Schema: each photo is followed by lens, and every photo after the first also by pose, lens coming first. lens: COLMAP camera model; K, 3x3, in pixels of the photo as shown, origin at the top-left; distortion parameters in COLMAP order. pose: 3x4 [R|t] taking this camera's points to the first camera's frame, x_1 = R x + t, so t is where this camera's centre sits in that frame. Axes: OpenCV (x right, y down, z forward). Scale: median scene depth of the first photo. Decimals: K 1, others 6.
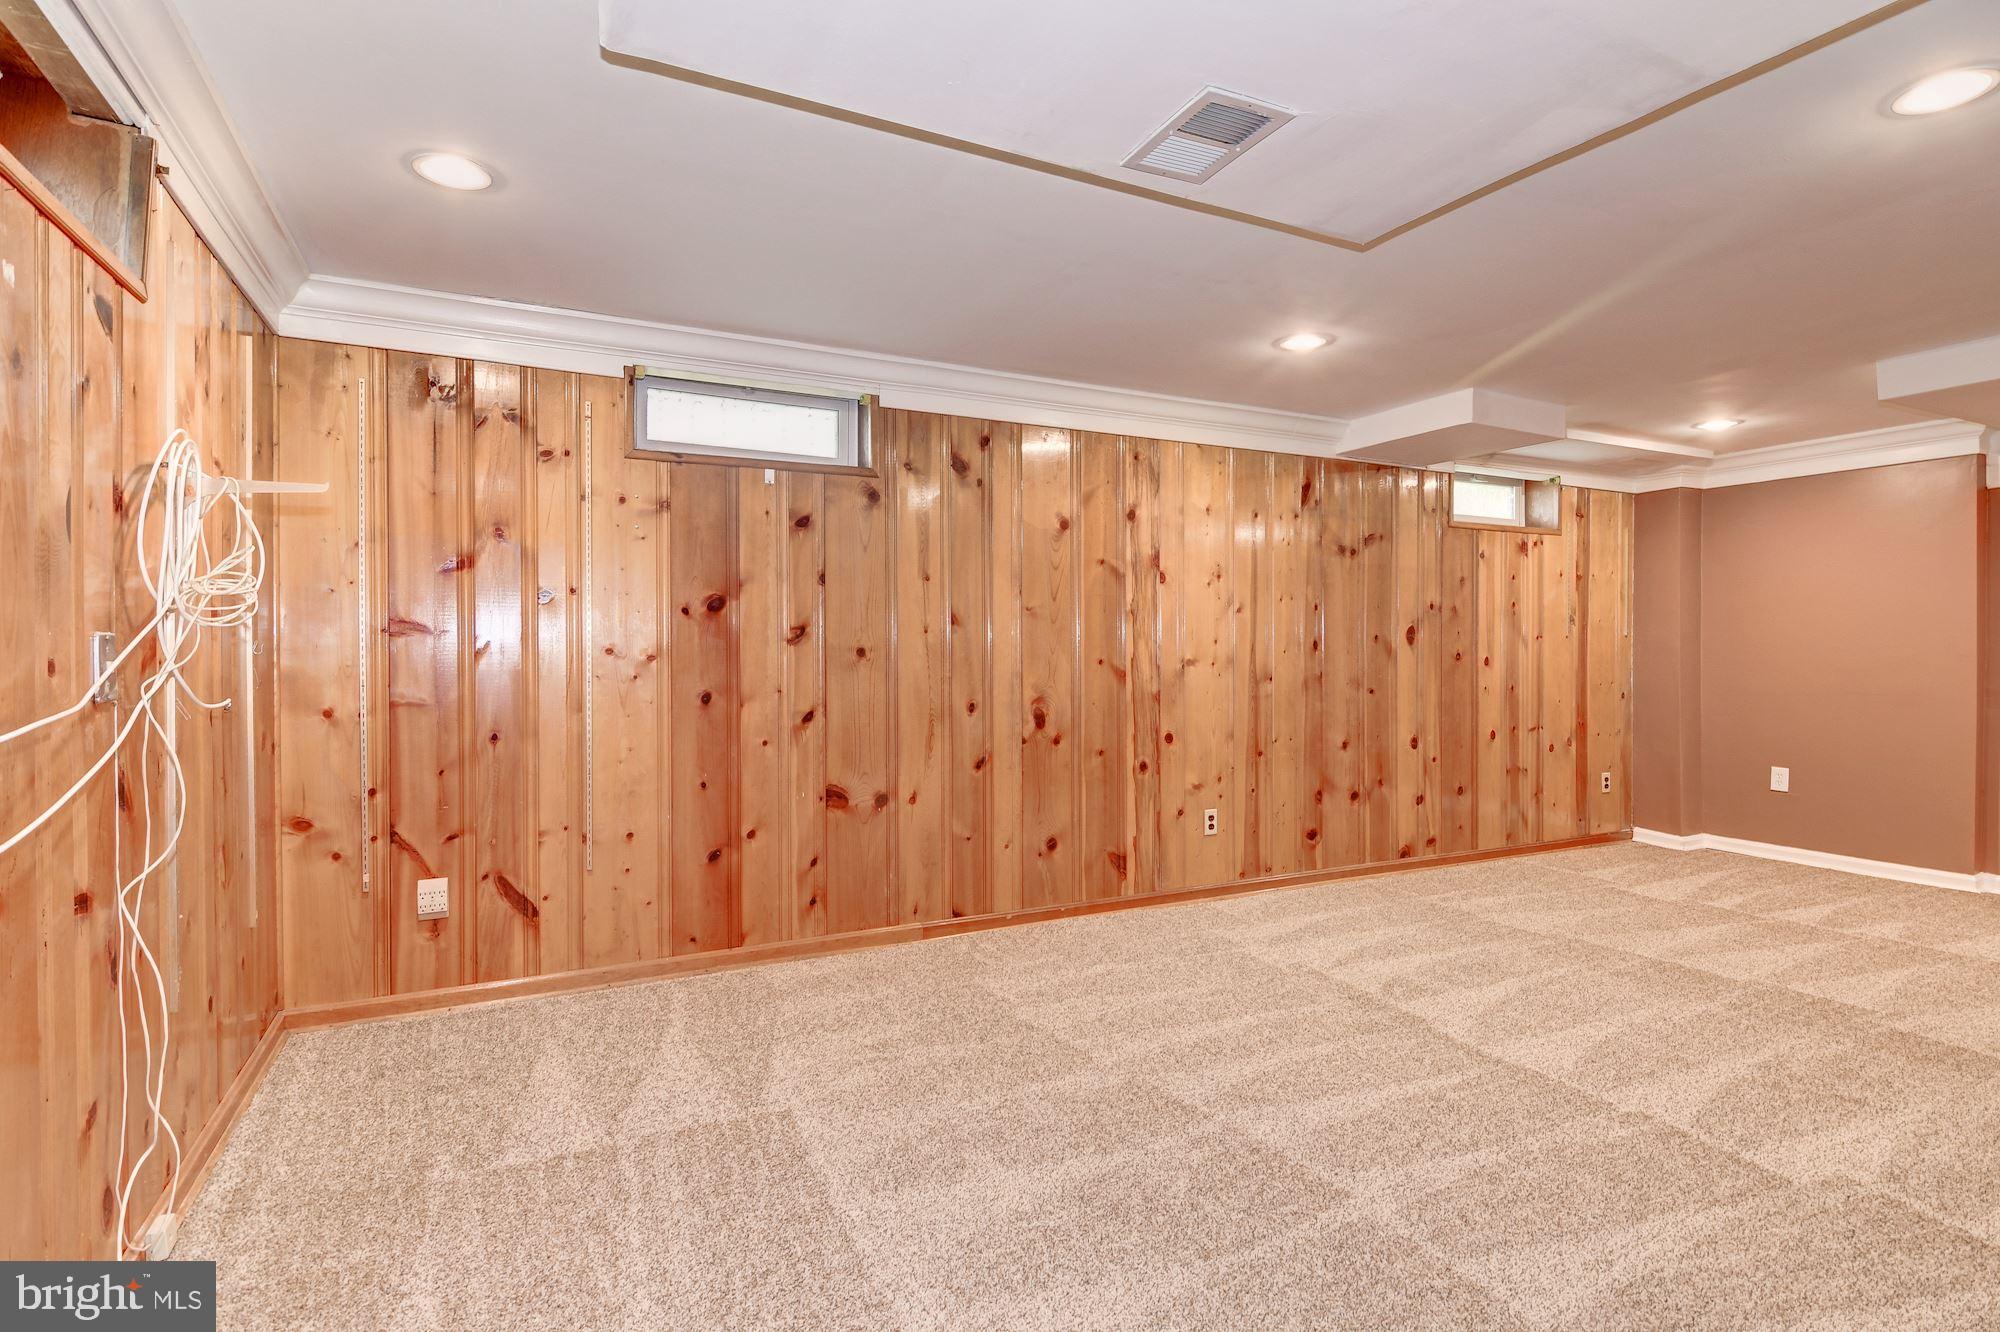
lens RADIAL K [[959.3, 0, 1008.6], [0, 959.3, 667.0], [0, 0, 1]] dist [0.016918, -0.017583]
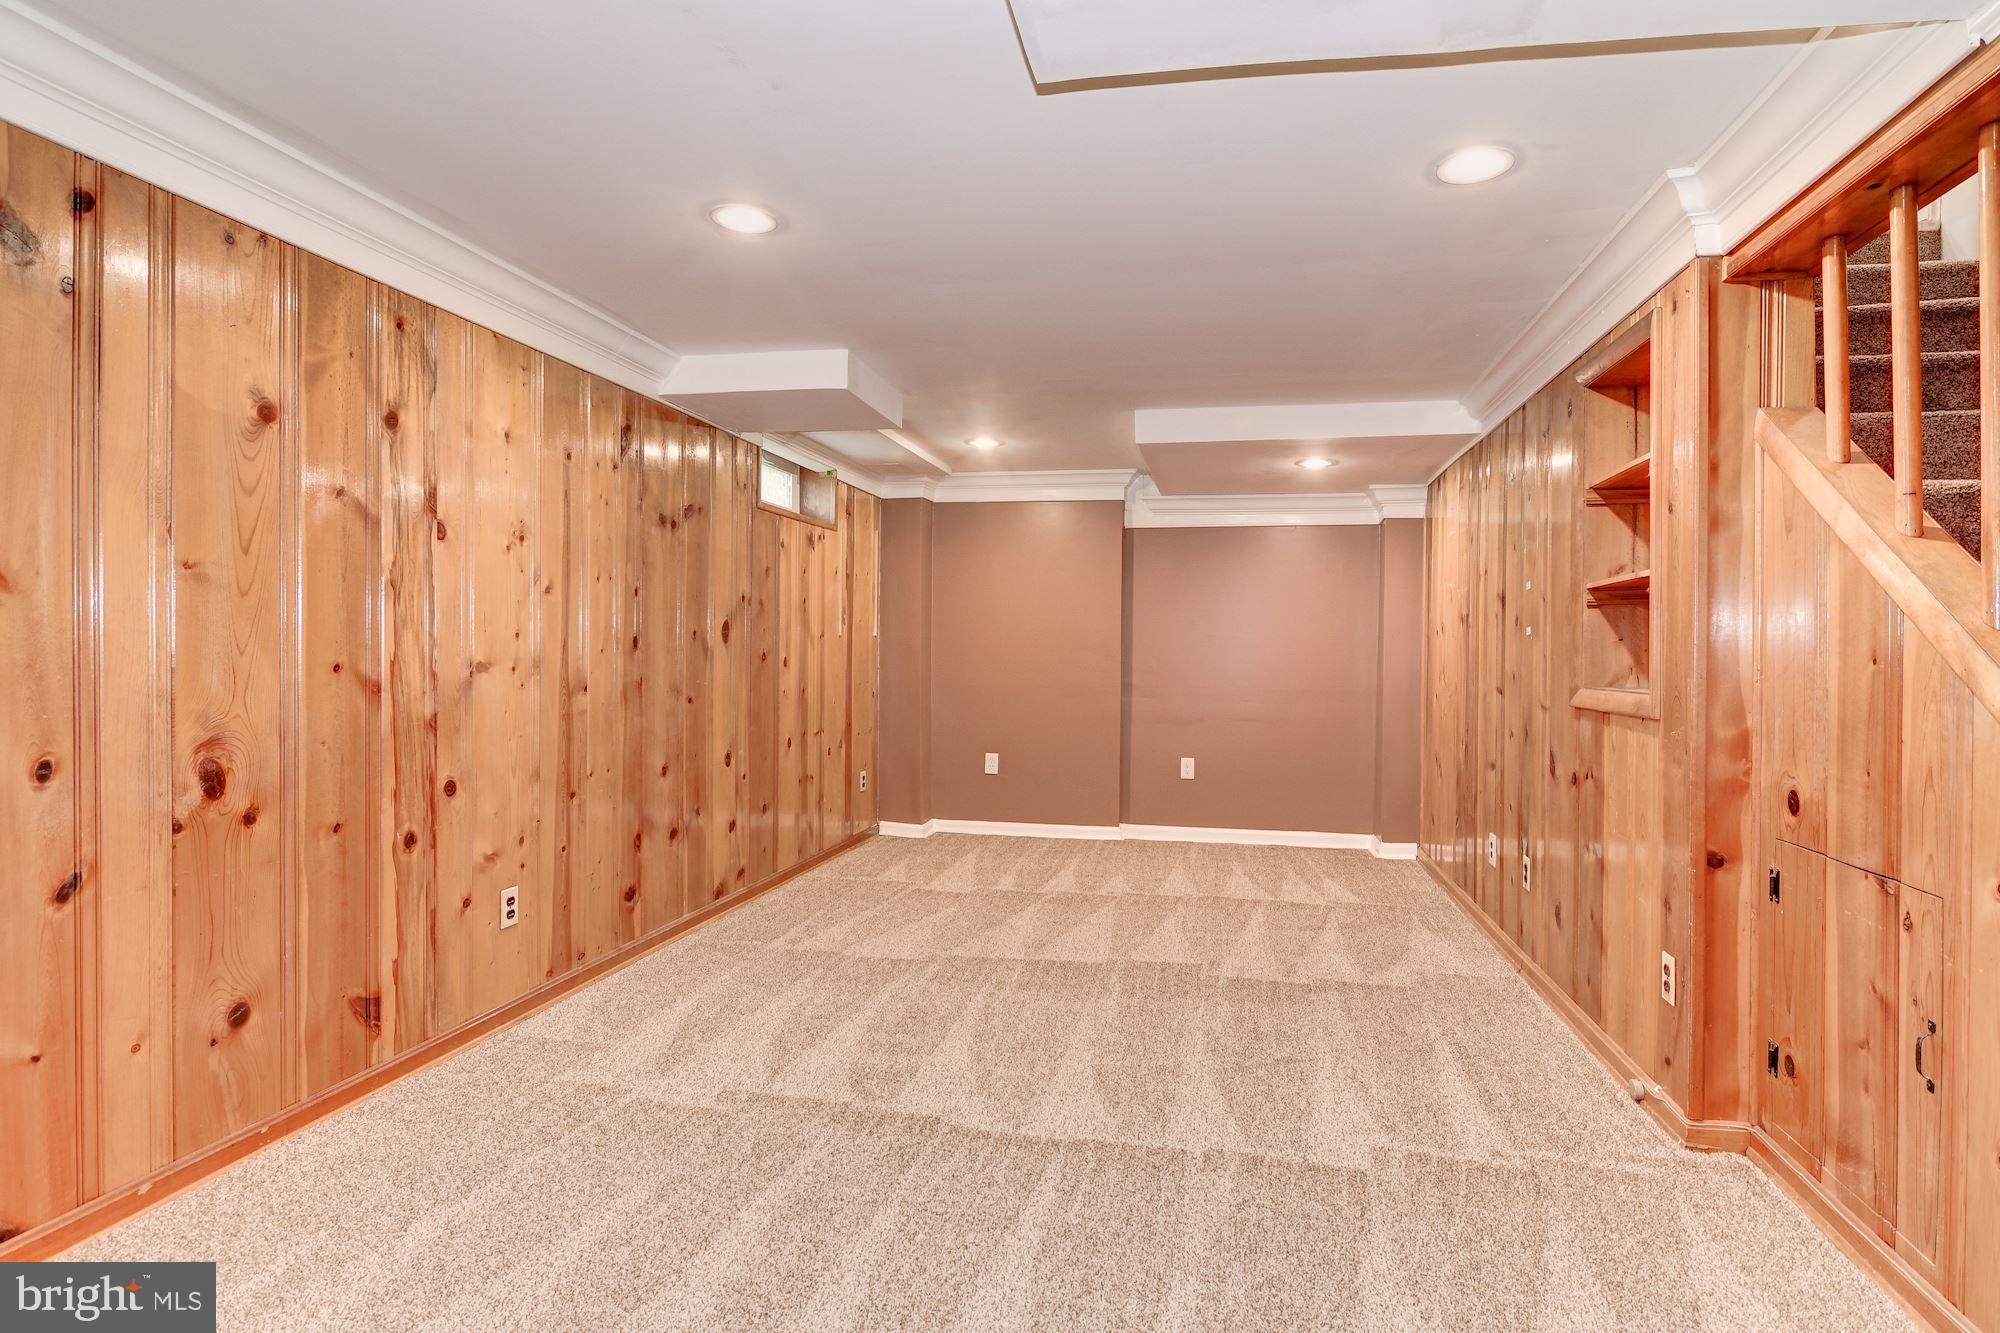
lens RADIAL K [[983.4, 0, 1056.6], [0, 983.4, 658.7], [0, 0, 1]] dist [0.010164, -0.010293]
pose [[0.601686, -0.001245, 0.798732, -0.109961], [0.004622, 0.999987, -0.001922, -0.007434], [-0.798719, 0.004848, 0.601684, 0.298762]]
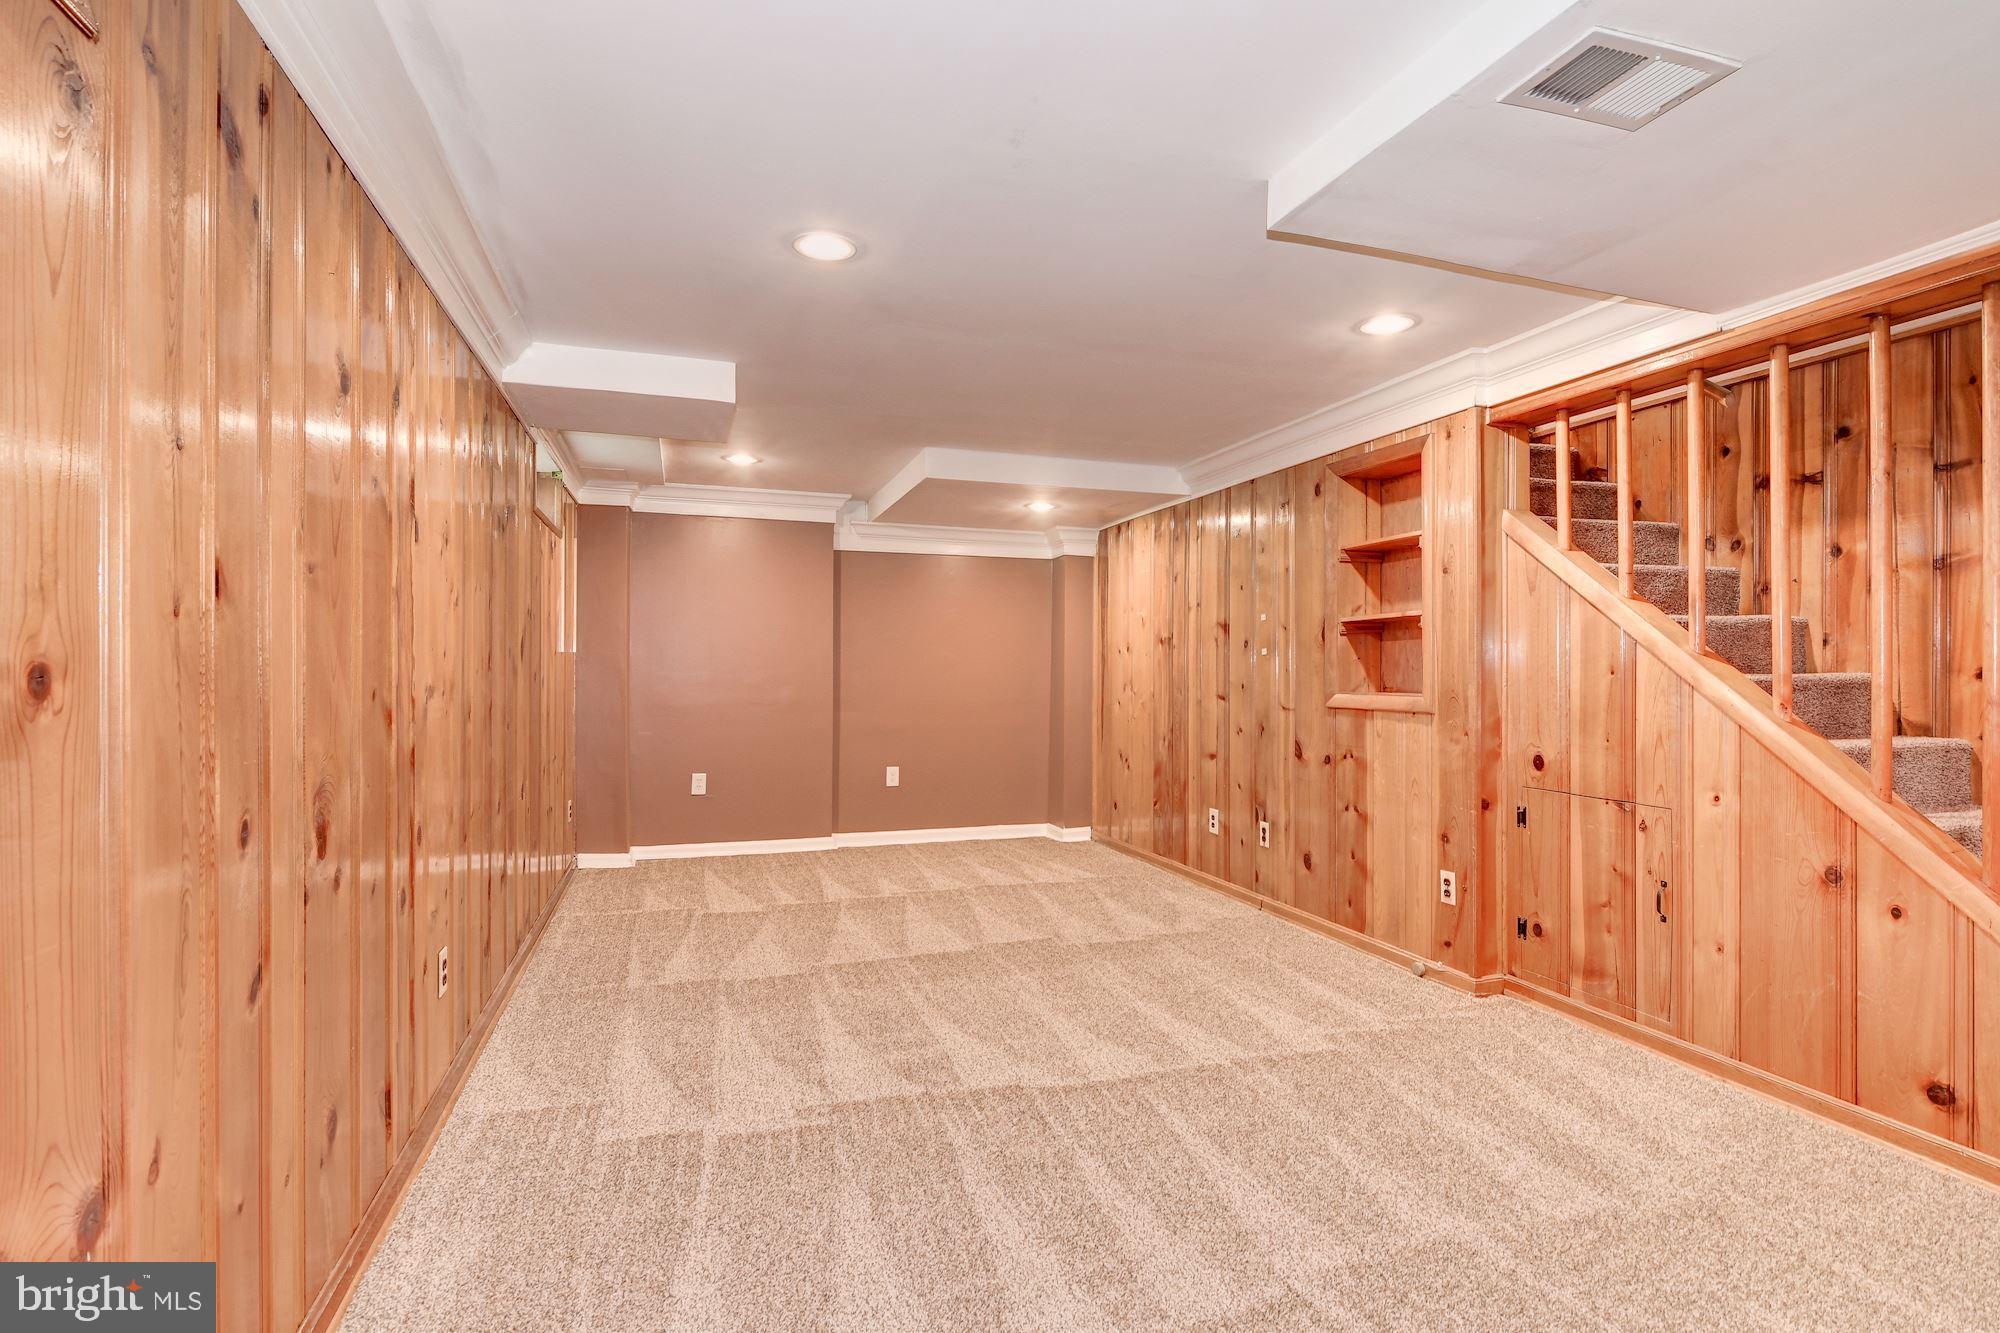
lens RADIAL K [[959.3, 0, 1008.6], [0, 959.3, 667.5], [0, 0, 1]] dist [0.016918, -0.017583]
pose [[0.154820, 0.001395, 0.987942, -0.313795], [0.013505, 0.999903, -0.003528, -0.012838], [-0.987850, 0.013888, 0.154786, 0.599669]]
